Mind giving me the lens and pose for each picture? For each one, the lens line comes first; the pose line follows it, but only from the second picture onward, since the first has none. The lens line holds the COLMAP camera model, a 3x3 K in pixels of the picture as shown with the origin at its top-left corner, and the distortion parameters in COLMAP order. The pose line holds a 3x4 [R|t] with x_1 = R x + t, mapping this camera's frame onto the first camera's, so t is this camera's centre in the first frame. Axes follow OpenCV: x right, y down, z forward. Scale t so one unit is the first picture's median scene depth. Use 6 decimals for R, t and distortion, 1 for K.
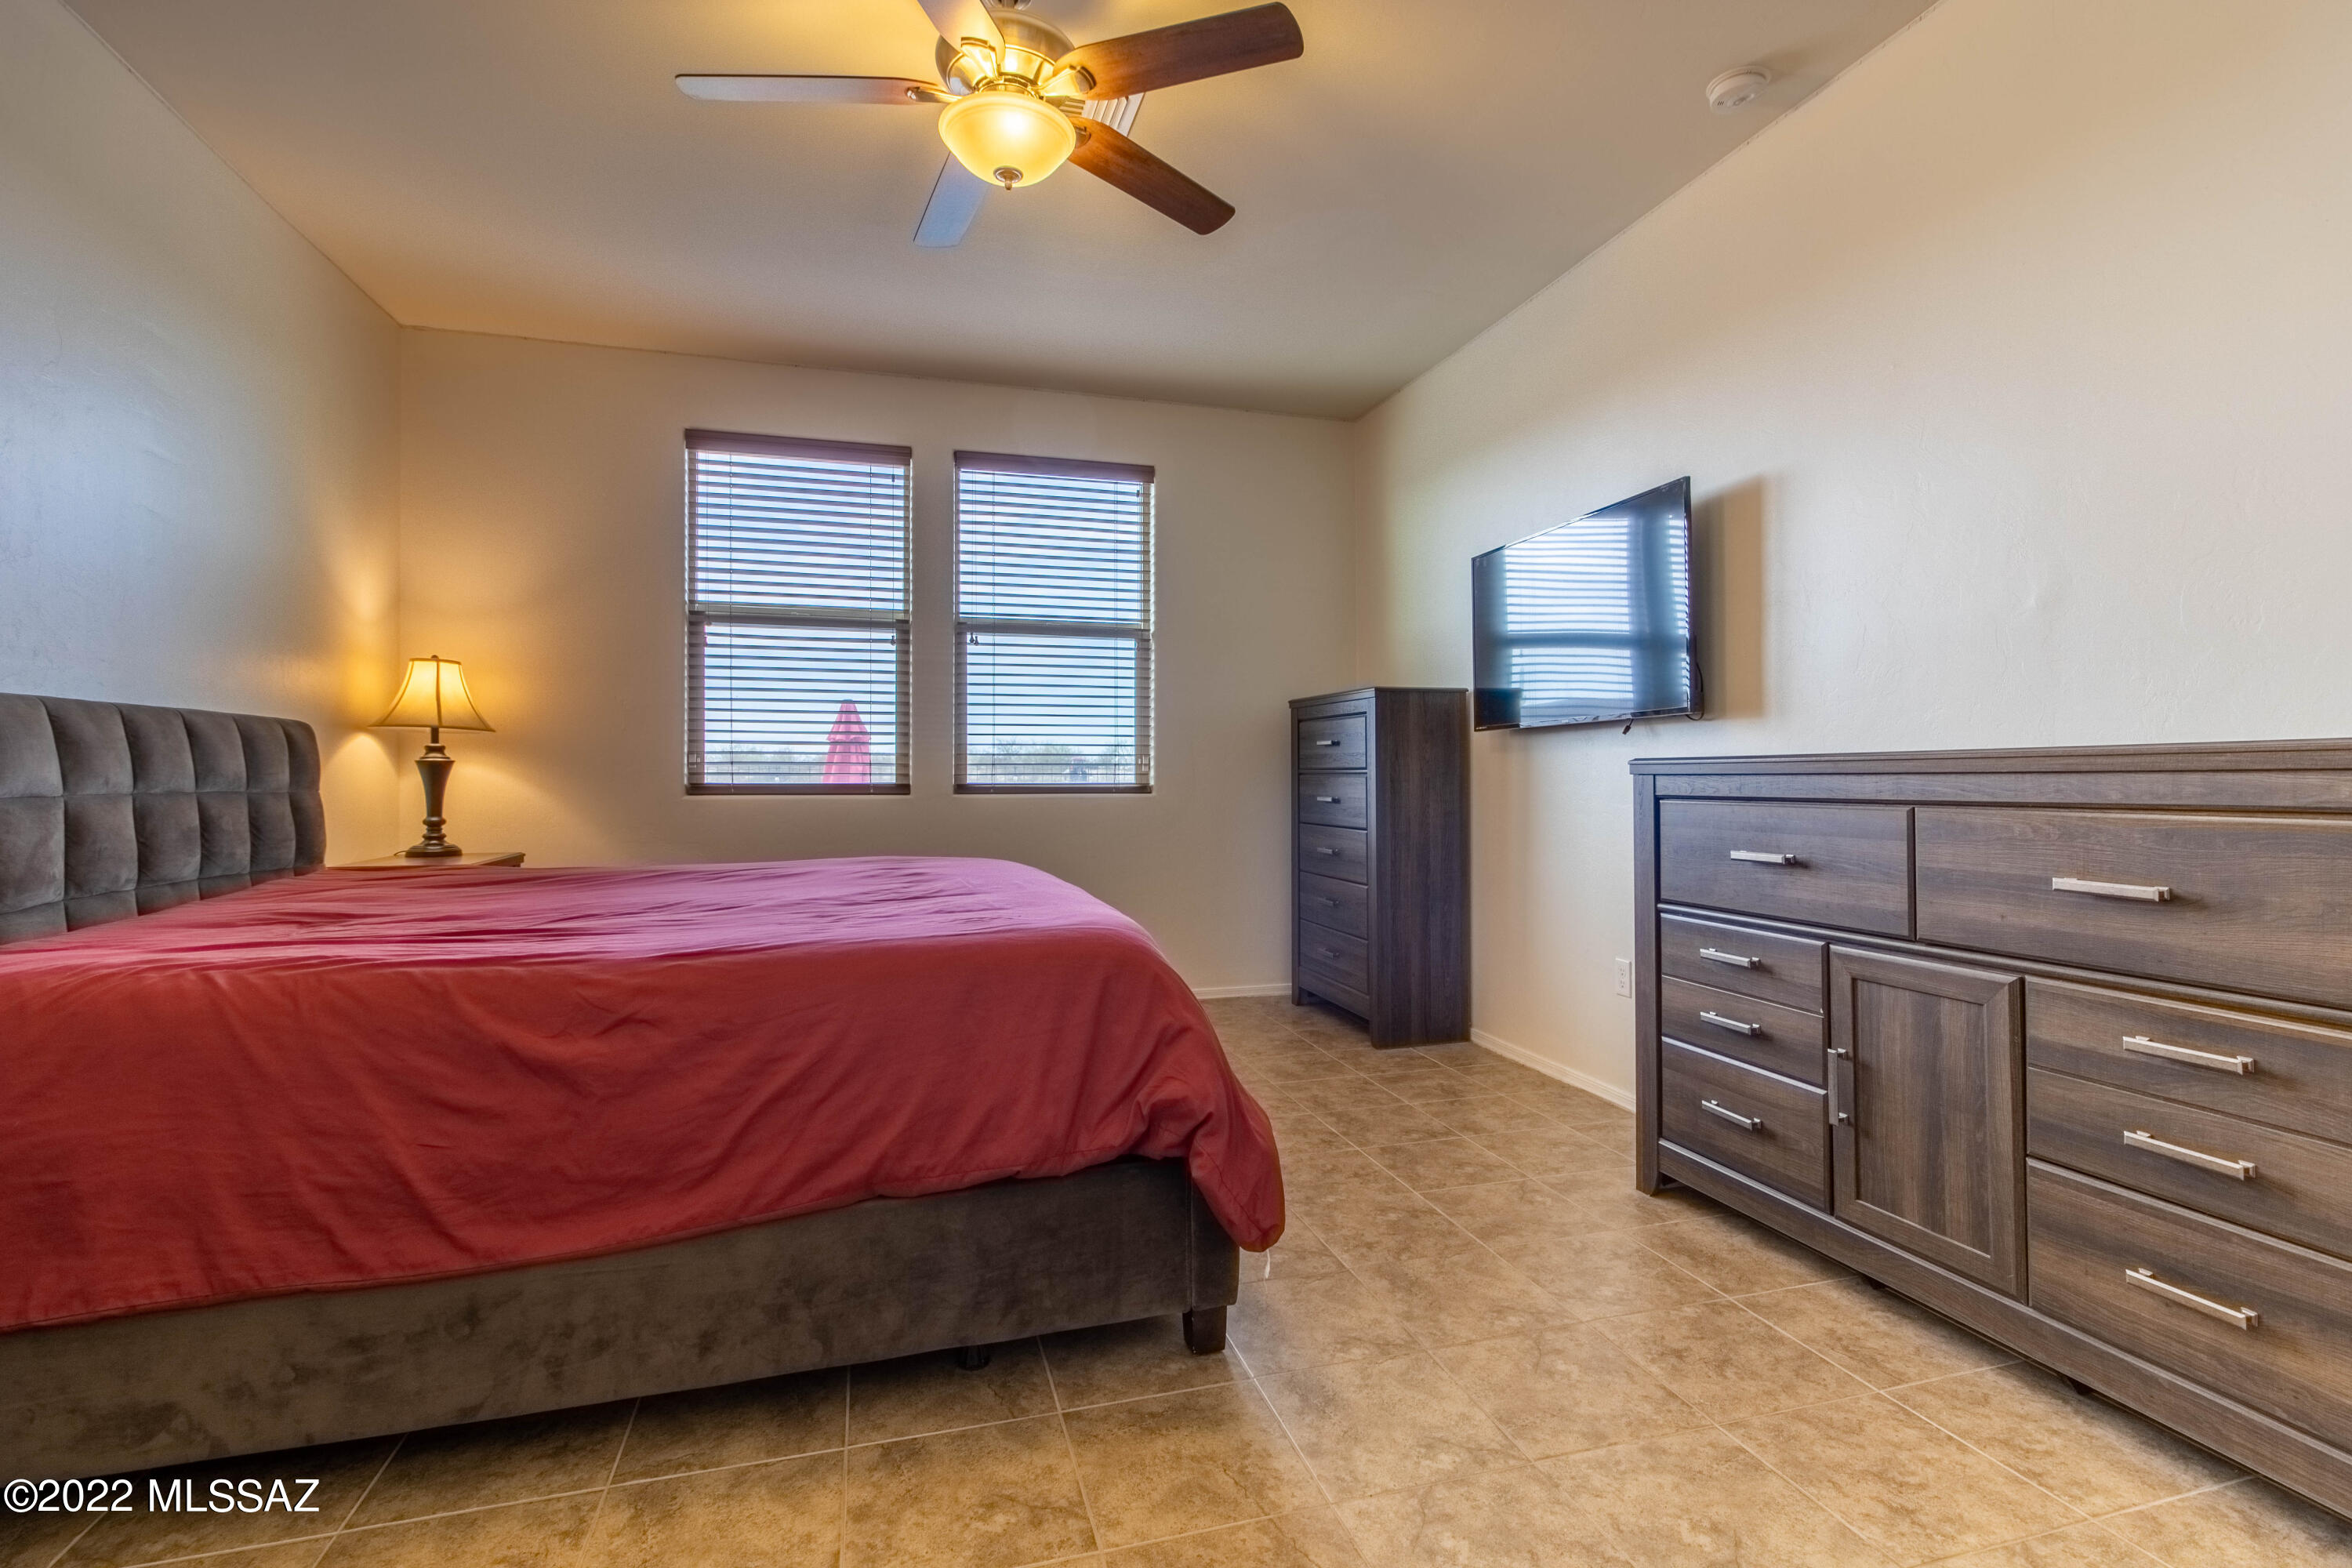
lens RADIAL K [[1078.4, 0, 1166.2], [0, 1078.4, 764.9], [0, 0, 1]] dist [-0.001828, 0.000023]
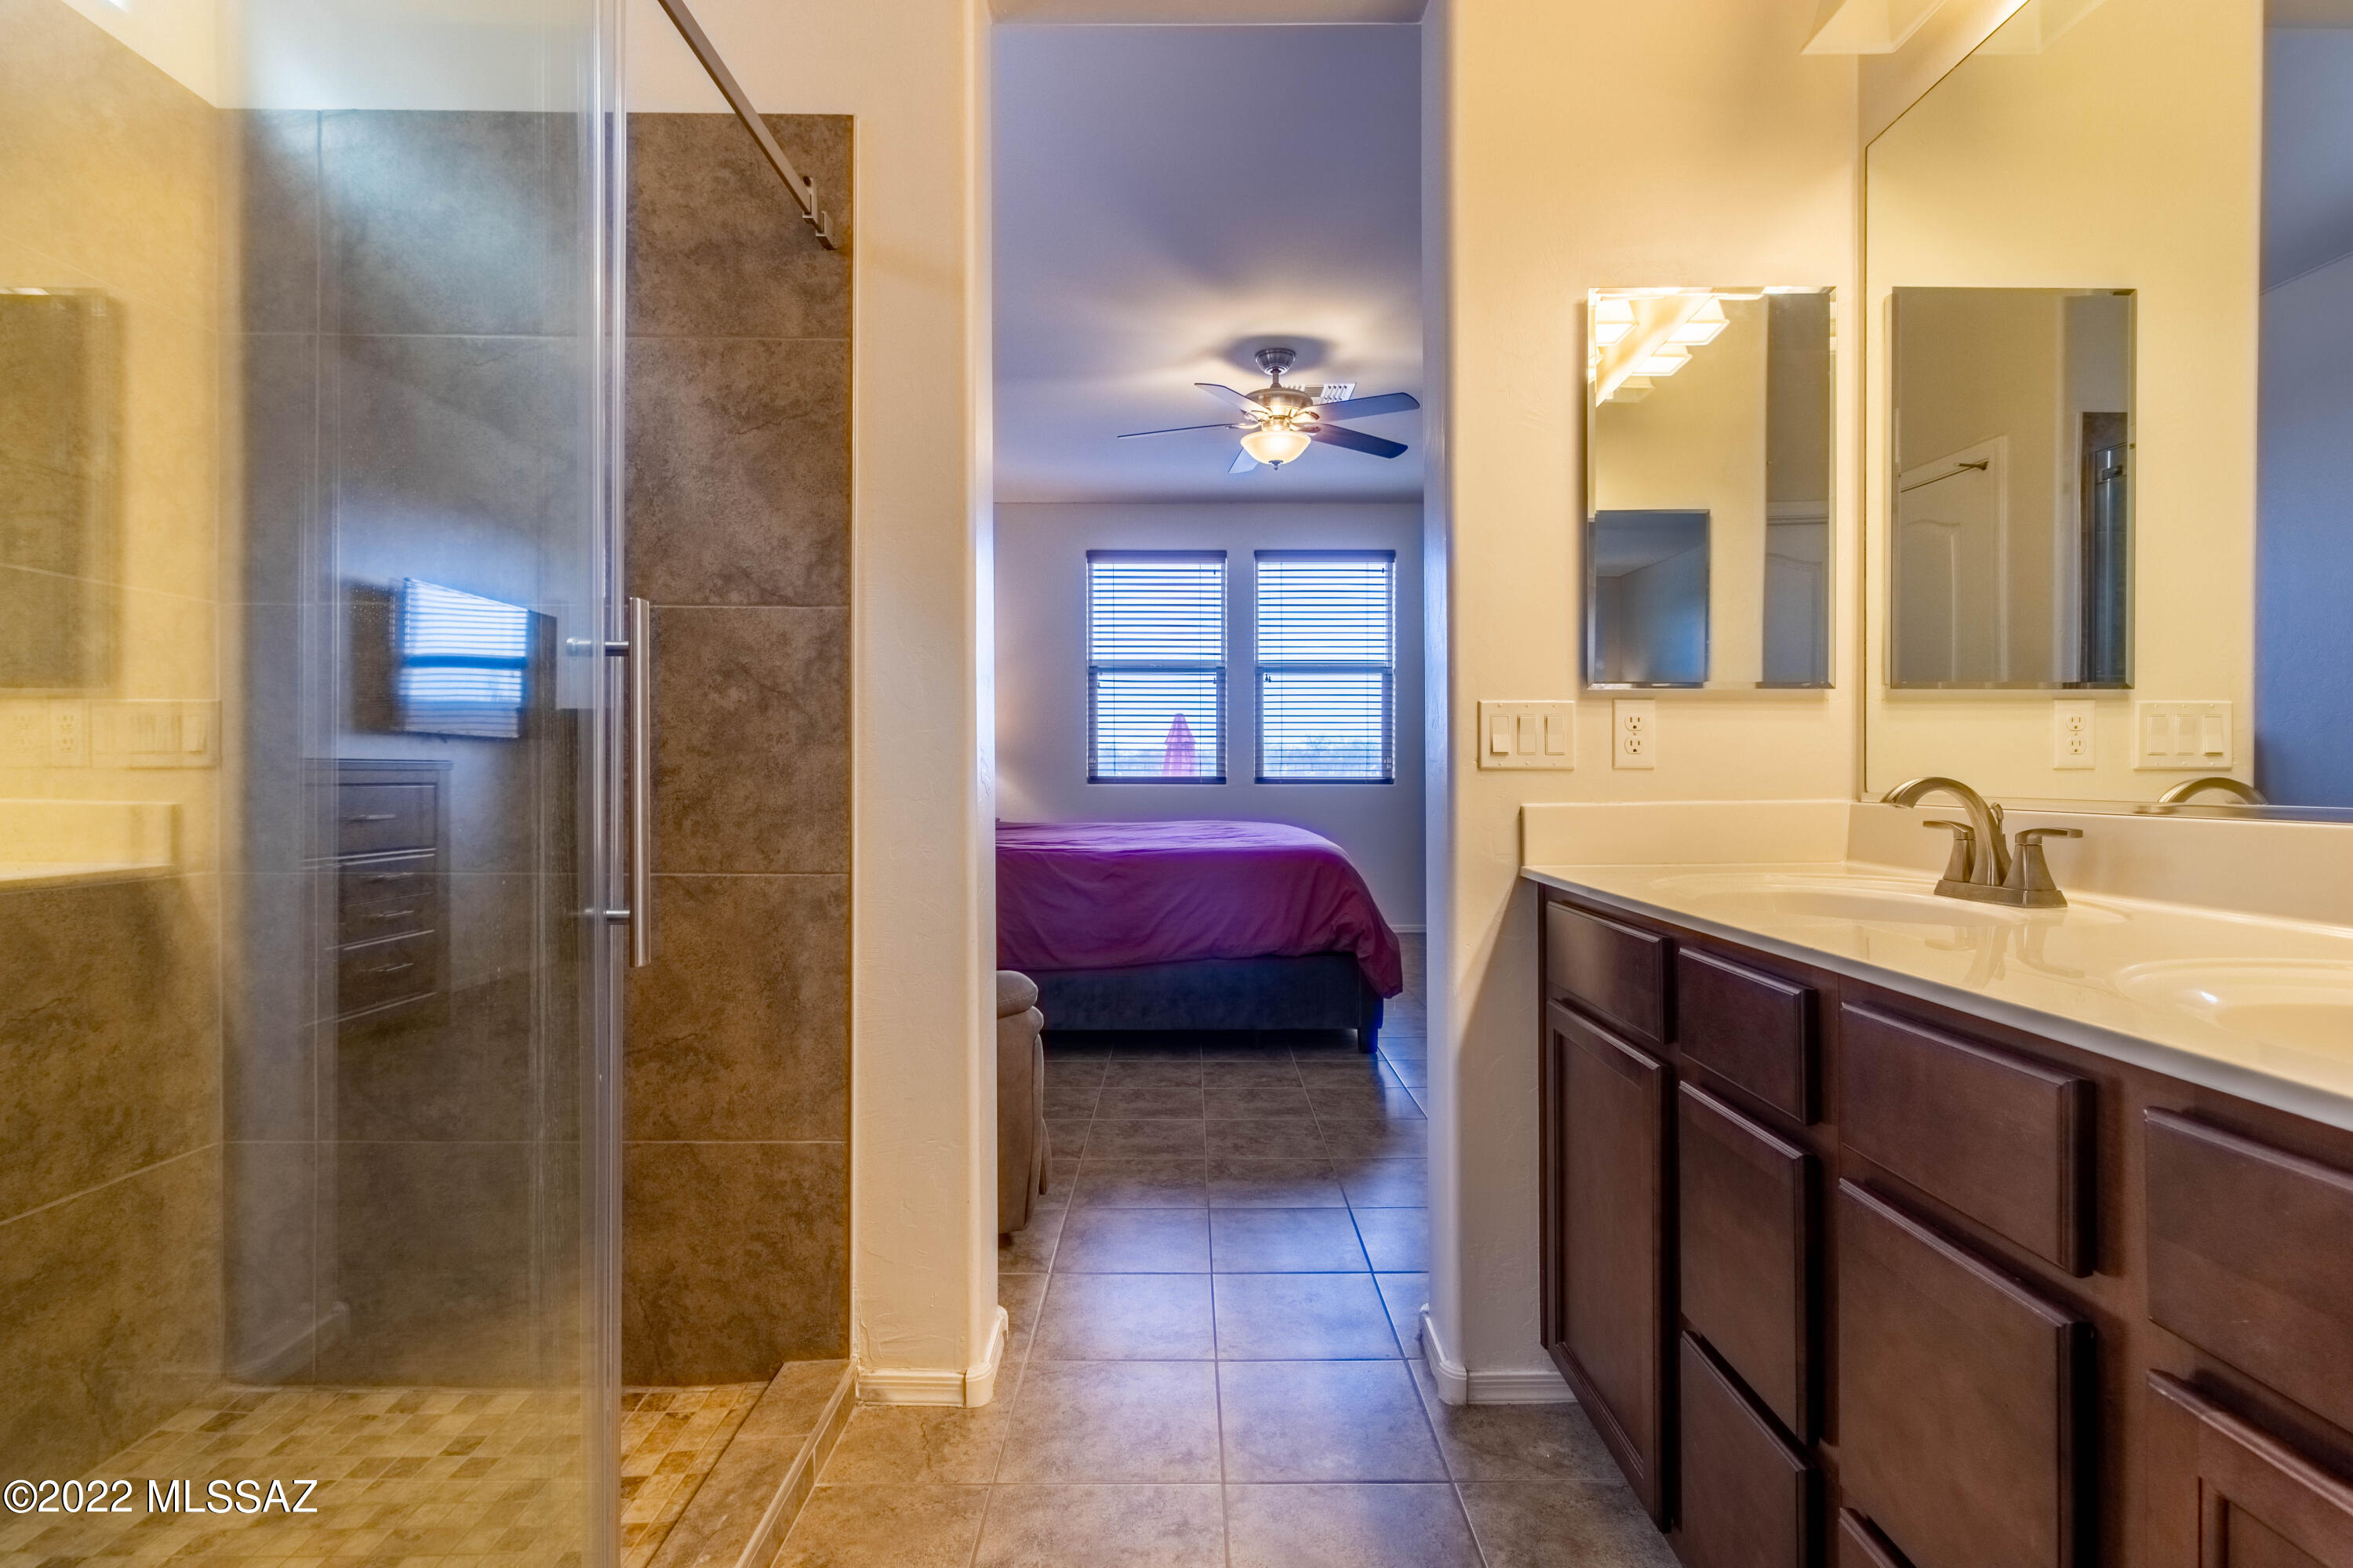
lens RADIAL K [[1086.8, 0, 1185.2], [0, 1086.8, 772.5], [0, 0, 1]] dist [-0.000232, 0.001111]
pose [[0.964366, 0.001625, -0.264567, 0.111319], [0.001597, 0.999927, 0.011965, -0.006975], [0.264567, -0.011962, 0.964293, -0.487156]]
